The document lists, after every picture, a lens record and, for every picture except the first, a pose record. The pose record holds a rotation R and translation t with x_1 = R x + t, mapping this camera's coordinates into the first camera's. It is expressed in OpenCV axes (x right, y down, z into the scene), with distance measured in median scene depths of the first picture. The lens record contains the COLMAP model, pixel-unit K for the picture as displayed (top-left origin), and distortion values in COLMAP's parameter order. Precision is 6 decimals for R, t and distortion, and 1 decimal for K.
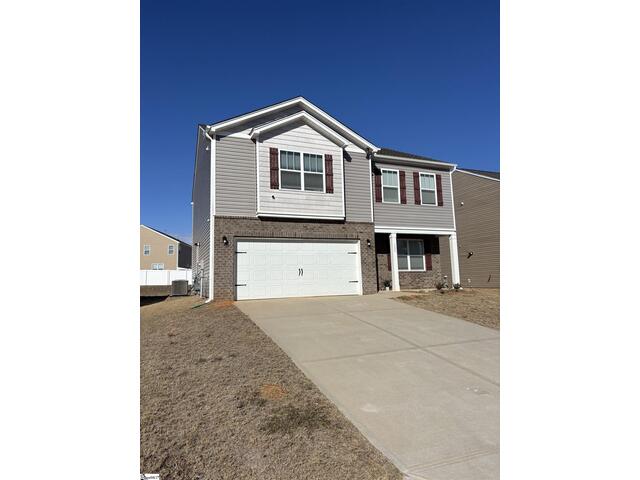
lens RADIAL K [[370.7, 0, 320.0], [0, 370.7, 240.0], [0, 0, 1]] dist [0.001751, 0.000010]
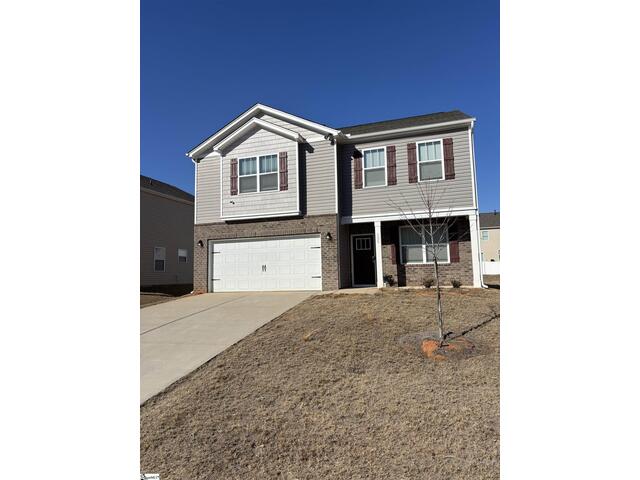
lens RADIAL K [[370.7, 0, 320.0], [0, 370.7, 240.0], [0, 0, 1]] dist [0.001751, 0.000010]
pose [[0.755003, -0.054964, -0.653414, 0.751565], [0.075823, 0.997114, 0.003736, 0.013093], [0.651323, -0.052364, 0.756992, 0.287959]]
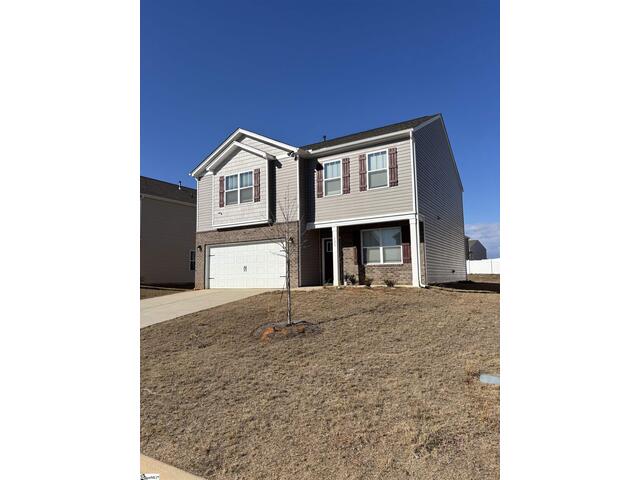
lens RADIAL K [[370.7, 0, 320.0], [0, 370.7, 240.0], [0, 0, 1]] dist [0.001751, 0.000010]
pose [[0.593941, -0.065572, -0.801832, 1.079110], [0.093551, 0.995541, -0.012118, 0.028081], [0.799051, -0.067815, 0.597426, 0.442638]]
